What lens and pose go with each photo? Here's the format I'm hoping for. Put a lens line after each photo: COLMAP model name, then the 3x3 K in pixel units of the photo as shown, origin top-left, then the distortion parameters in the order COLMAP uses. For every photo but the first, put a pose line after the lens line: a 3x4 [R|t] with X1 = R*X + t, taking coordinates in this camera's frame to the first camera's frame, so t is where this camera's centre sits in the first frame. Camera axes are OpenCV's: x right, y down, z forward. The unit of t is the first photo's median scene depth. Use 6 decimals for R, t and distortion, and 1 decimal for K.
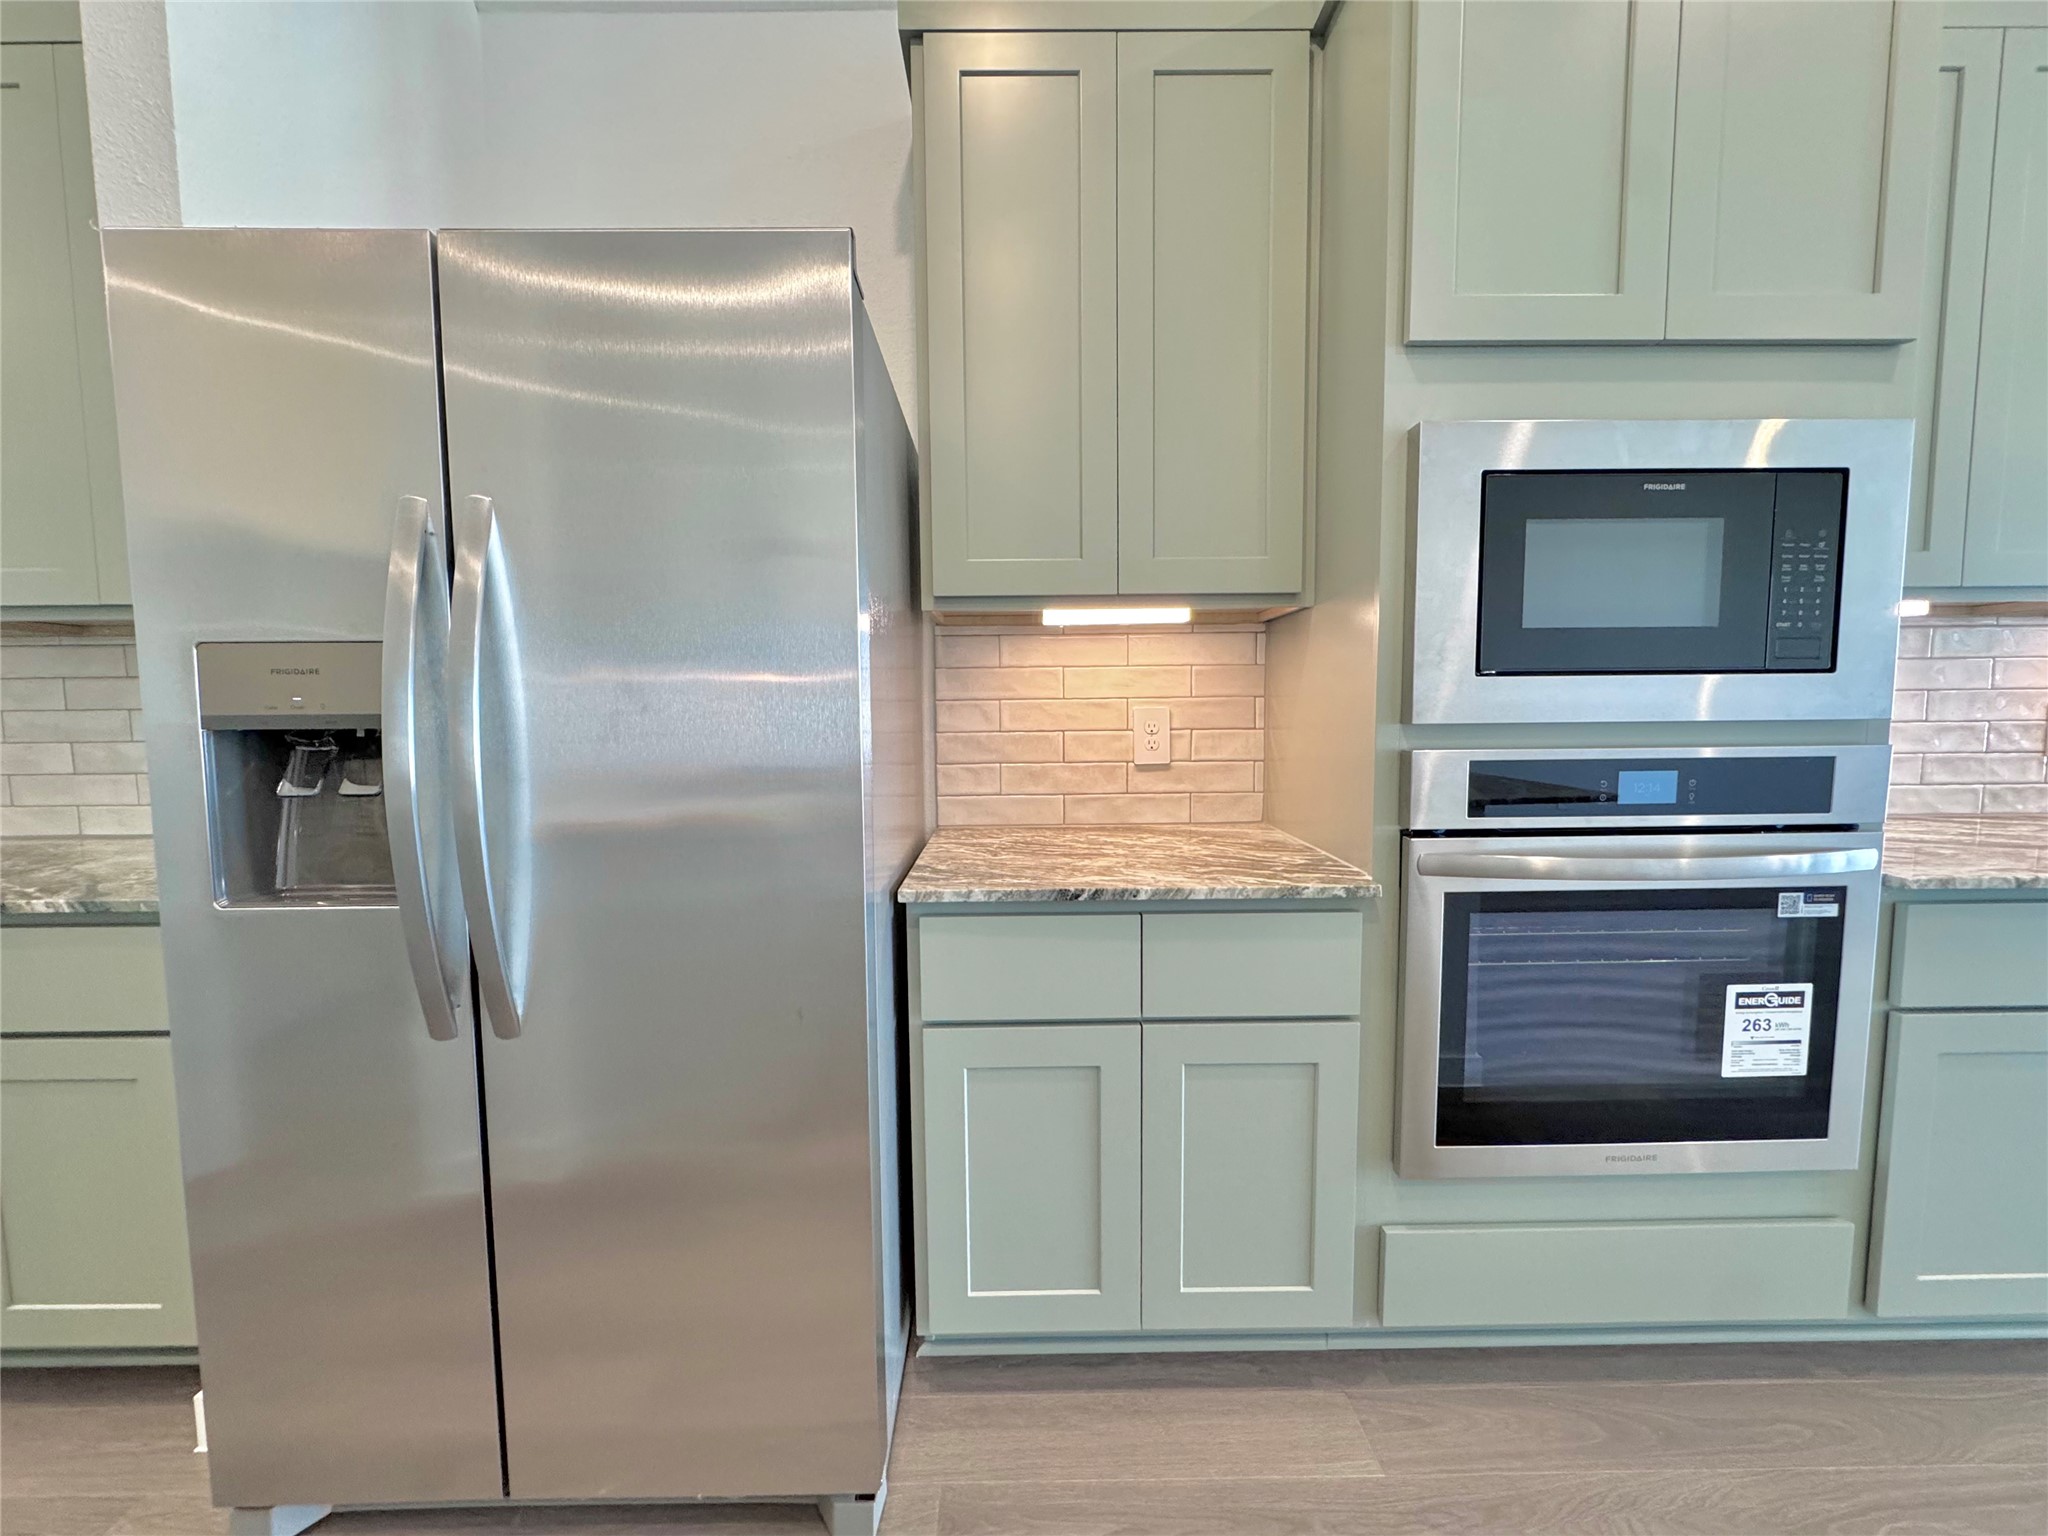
lens RADIAL K [[821.2, 0, 1025.2], [0, 821.2, 765.5], [0, 0, 1]] dist [-0.003355, 0.000299]
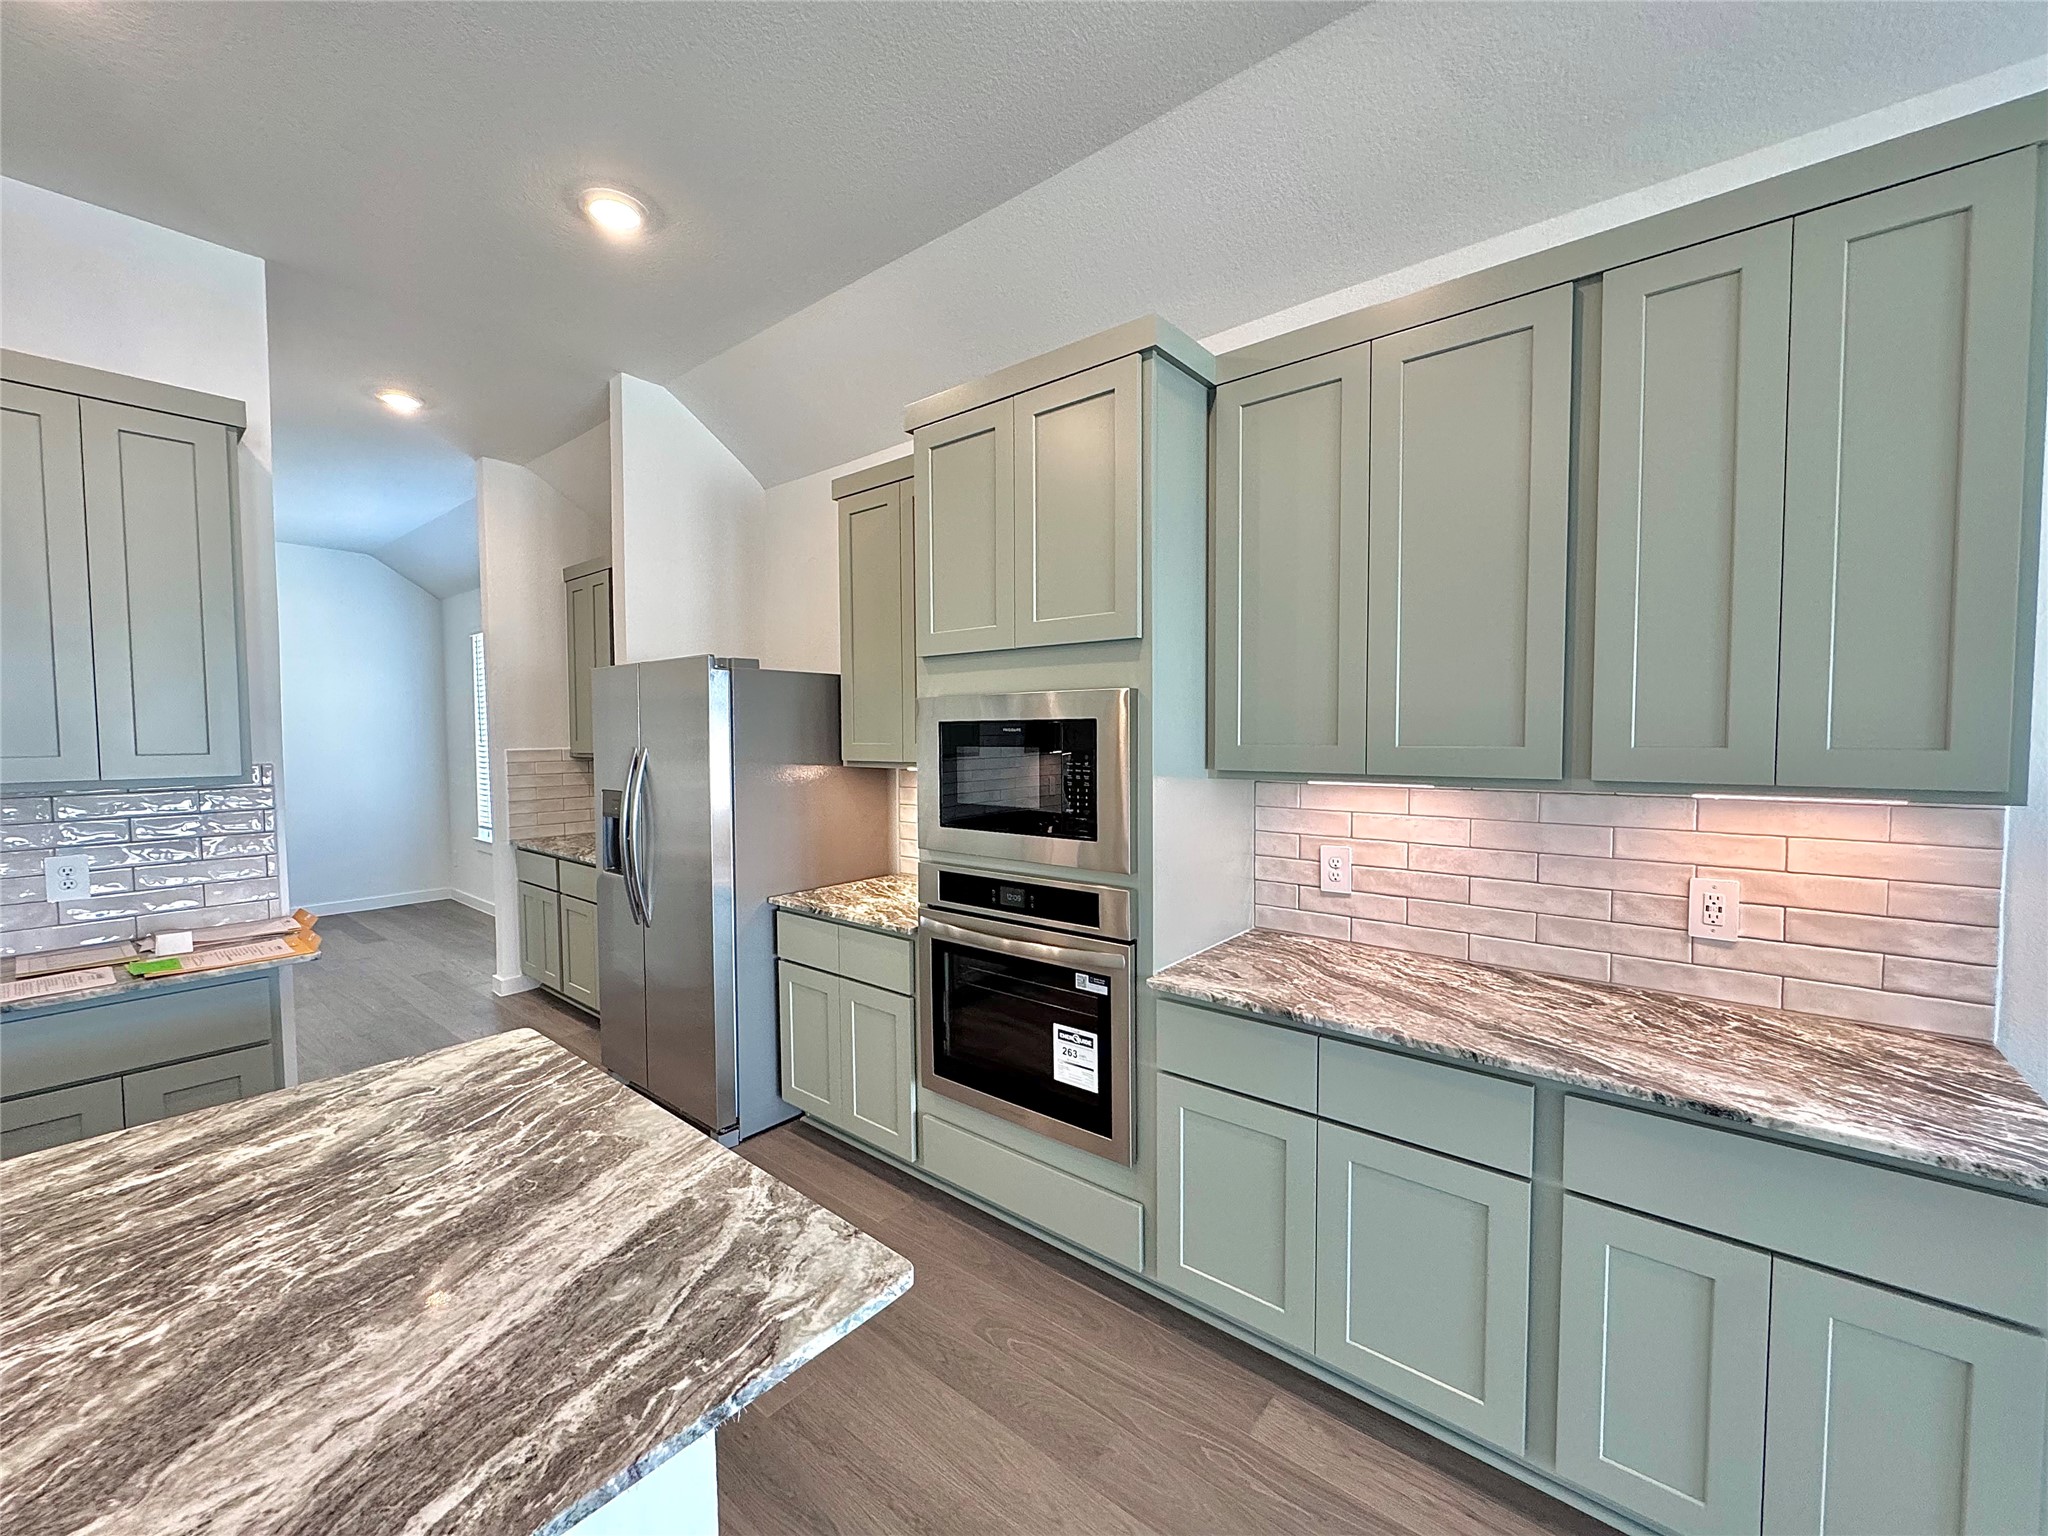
lens RADIAL K [[821.2, 0, 1030.2], [0, 821.2, 773.7], [0, 0, 1]] dist [-0.003355, 0.000299]
pose [[0.767252, 0.038720, -0.640176, 1.871401], [-0.050441, 0.998727, -0.000047, -0.235380], [0.639359, 0.032327, 0.768228, -0.328902]]
